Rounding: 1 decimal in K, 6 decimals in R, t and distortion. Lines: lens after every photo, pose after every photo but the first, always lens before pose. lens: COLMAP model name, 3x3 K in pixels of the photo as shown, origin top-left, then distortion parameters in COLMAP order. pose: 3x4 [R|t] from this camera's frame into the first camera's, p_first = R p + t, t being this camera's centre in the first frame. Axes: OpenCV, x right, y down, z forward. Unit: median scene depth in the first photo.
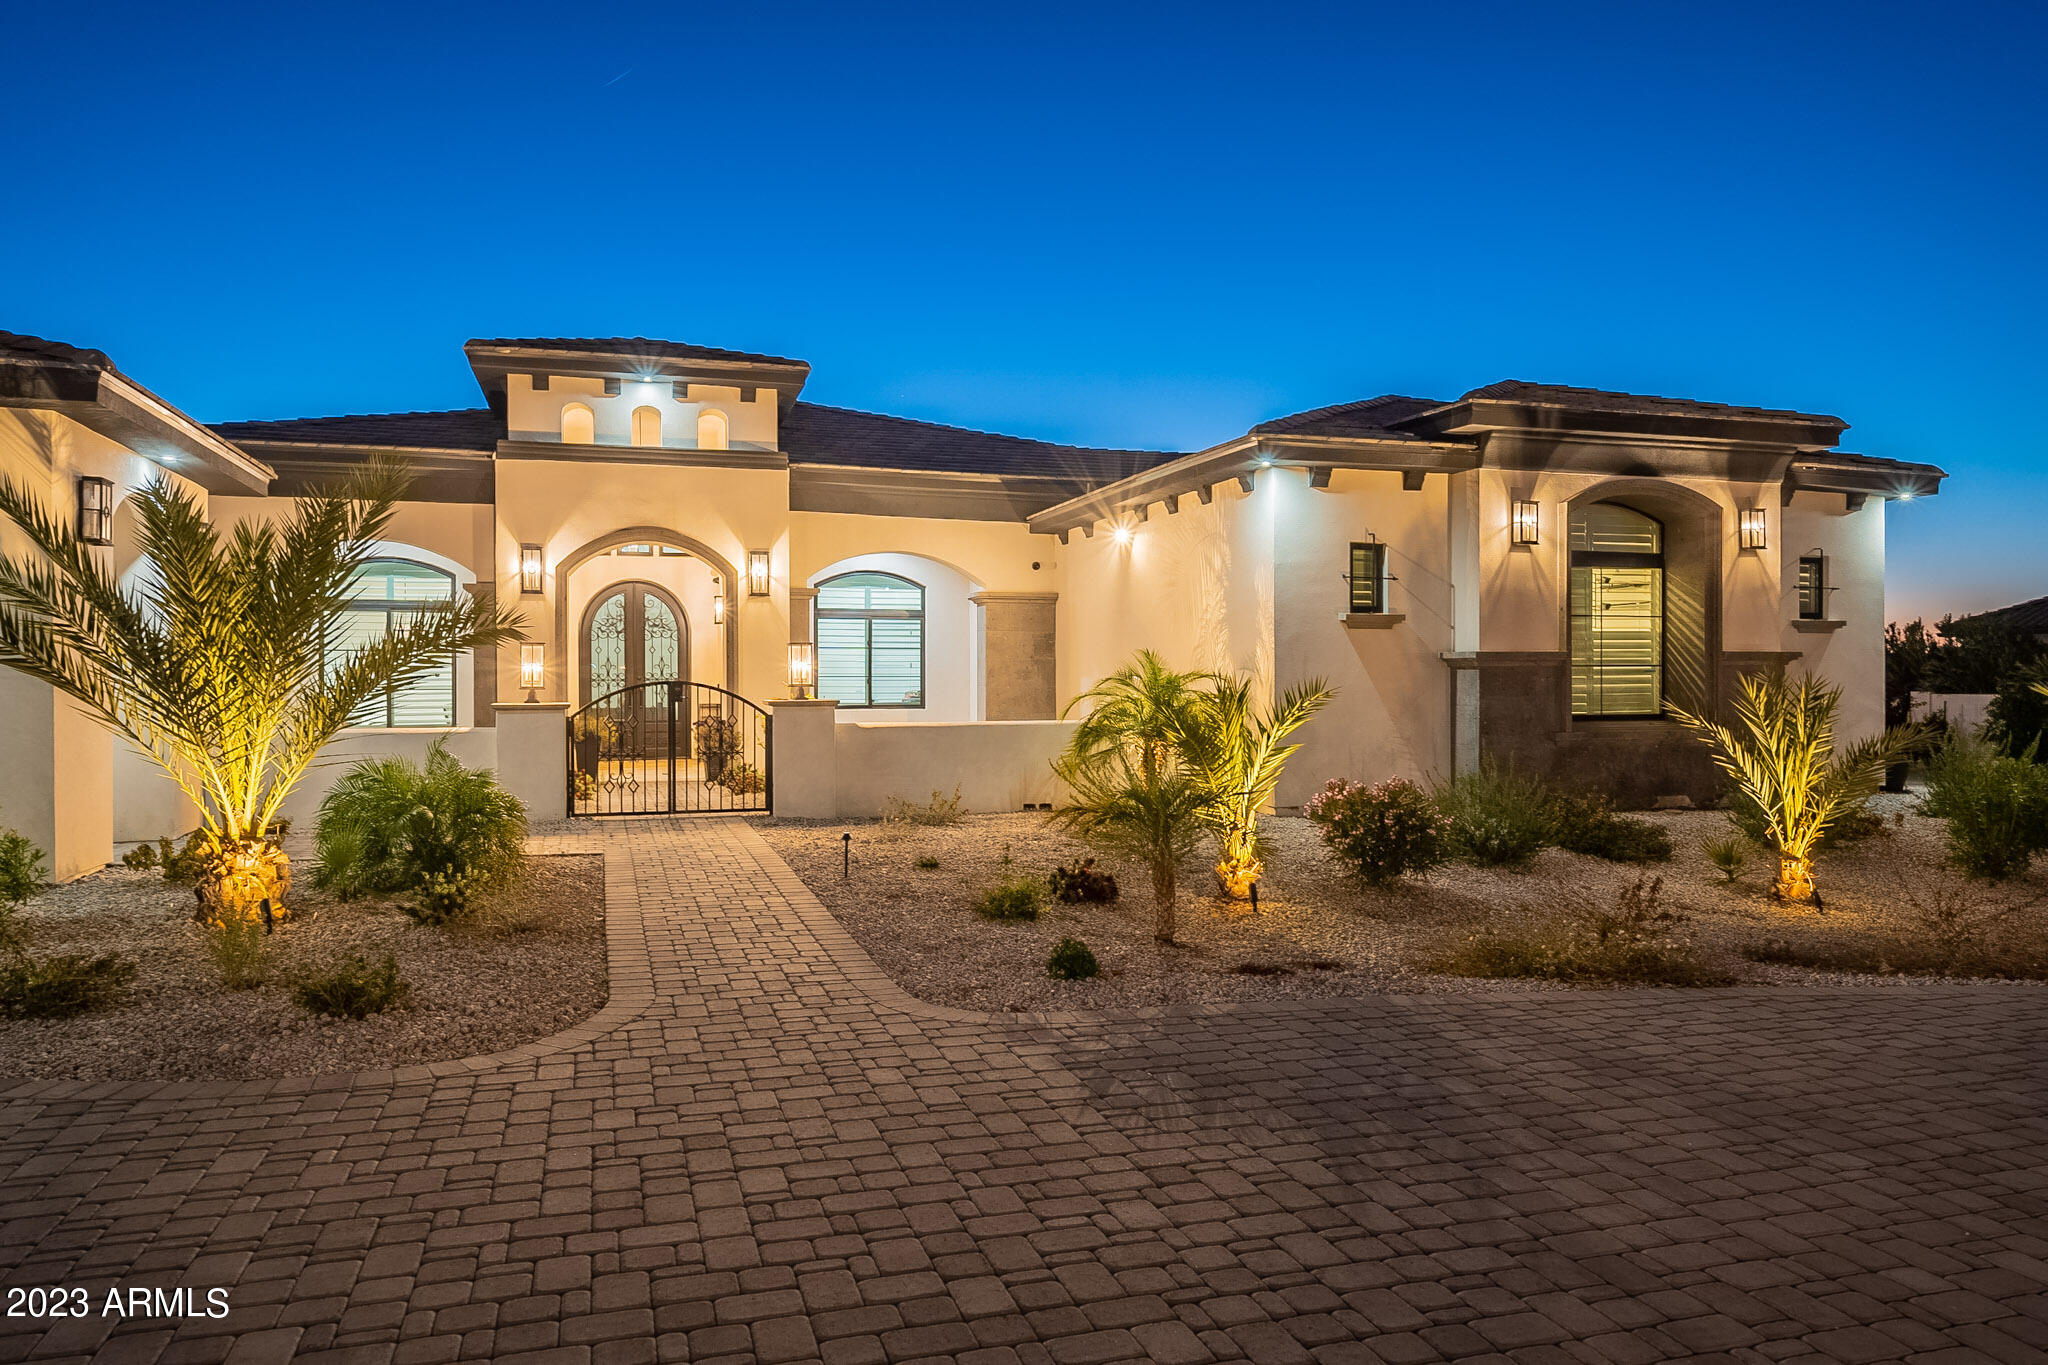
lens RADIAL K [[1329.9, 0, 1024.0], [0, 1329.9, 682.5], [0, 0, 1]] dist [-0.001296, 0.001601]
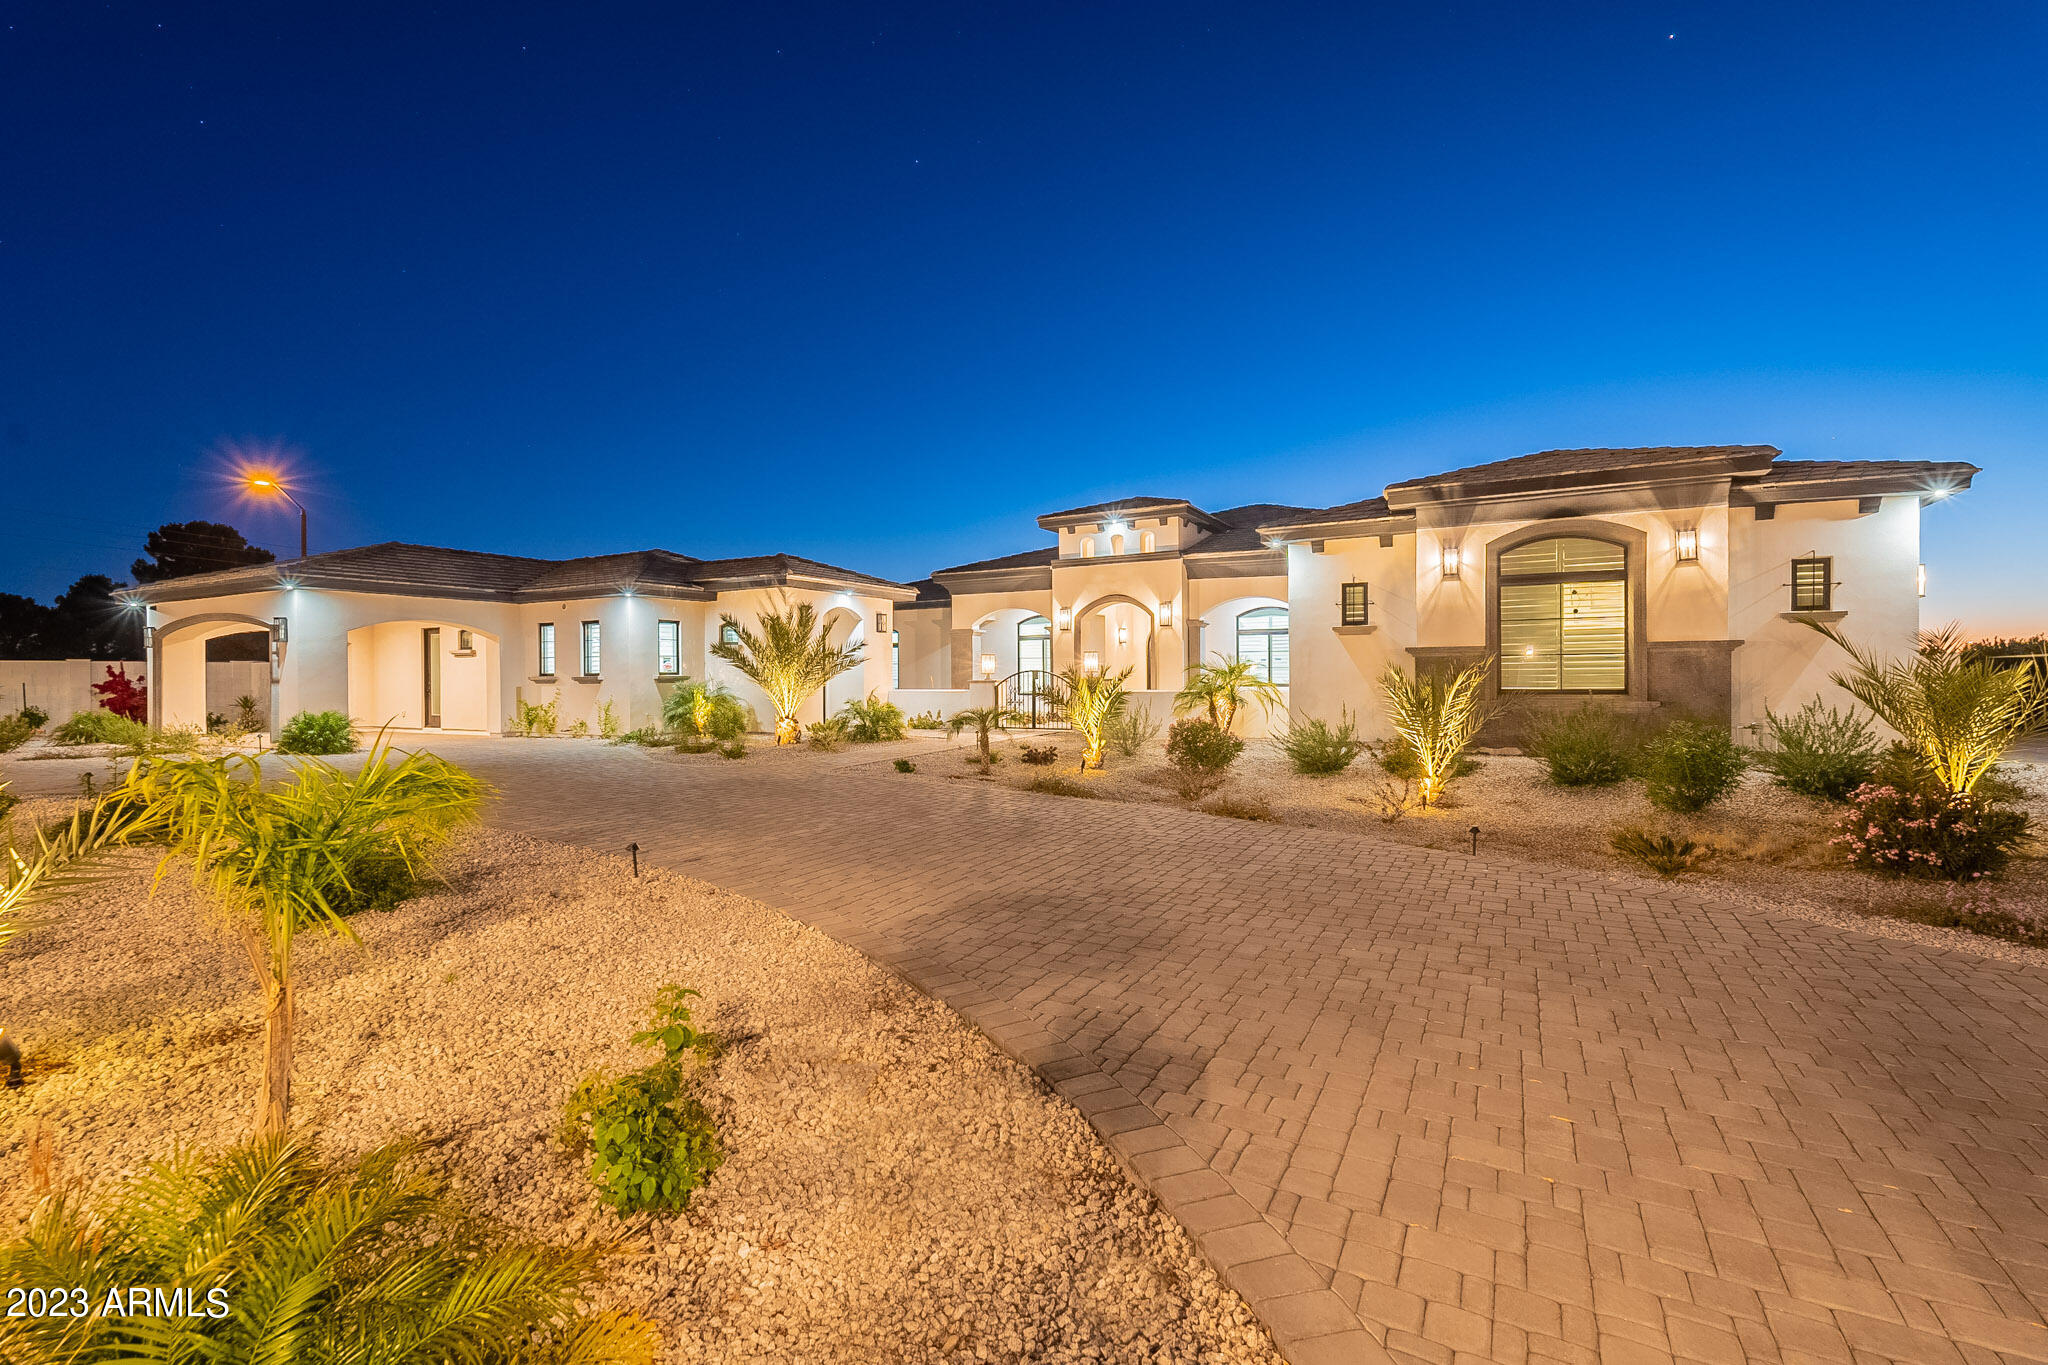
lens RADIAL K [[912.6, 0, 1024.0], [0, 912.6, 682.5], [0, 0, 1]] dist [0.000887, 0.000601]
pose [[0.688072, 0.002494, -0.725639, 1.078014], [0.002221, 0.999982, 0.005543, 0.015205], [0.725639, -0.005426, 0.688054, -0.098628]]
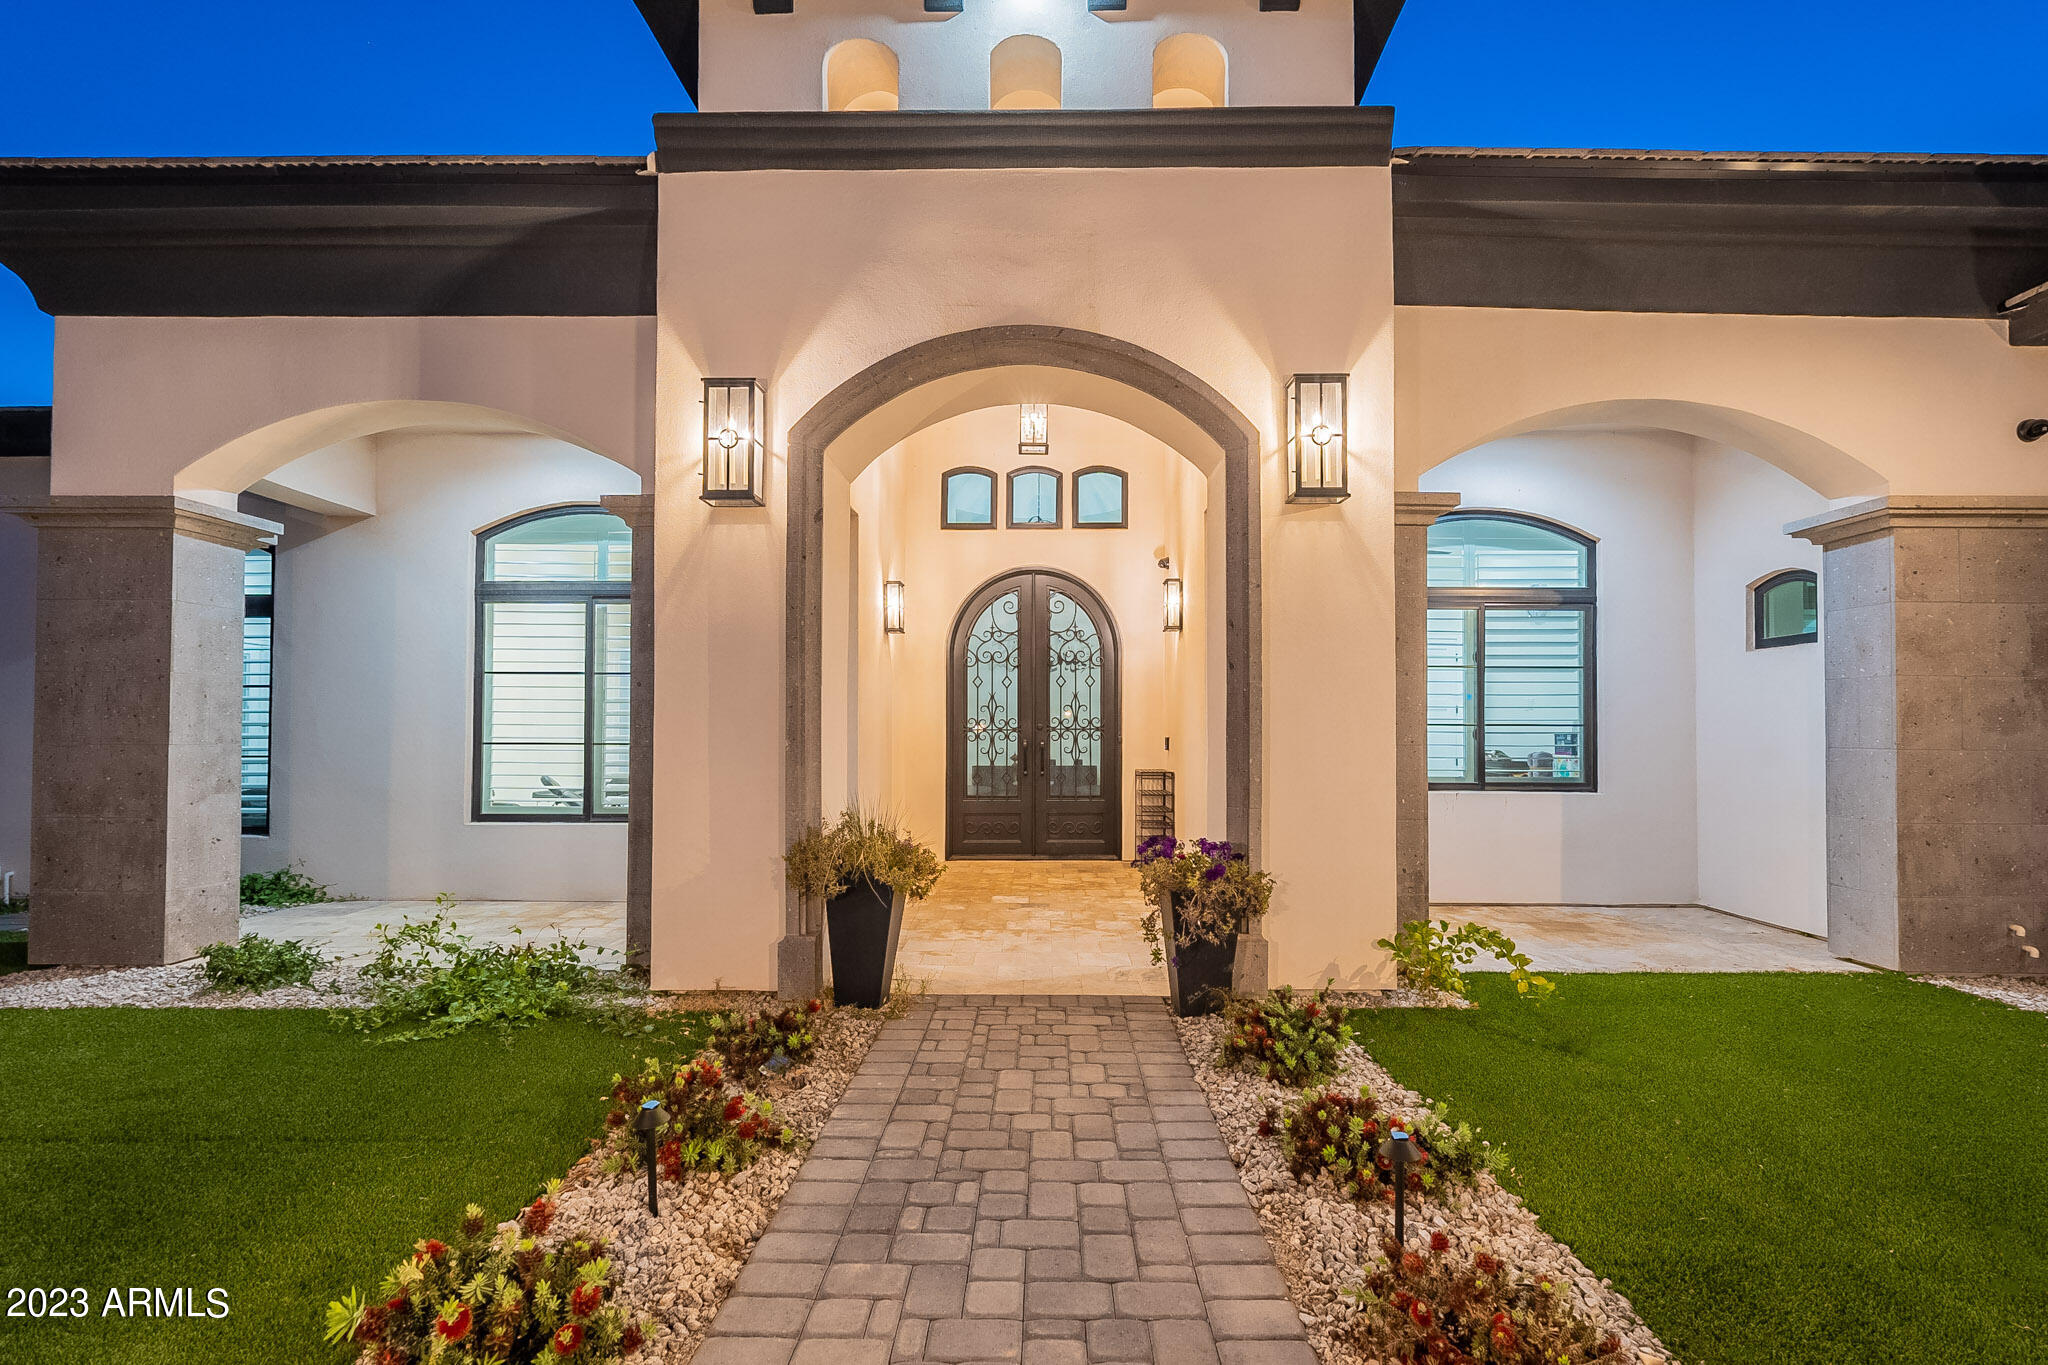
lens RADIAL K [[912.6, 0, 1024.0], [0, 912.6, 682.5], [0, 0, 1]] dist [0.000887, 0.000601]
pose [[0.943335, -0.012192, -0.331618, -0.337001], [-0.006639, 0.998431, -0.055595, -0.000624], [0.331776, 0.054646, 0.941774, 1.295415]]
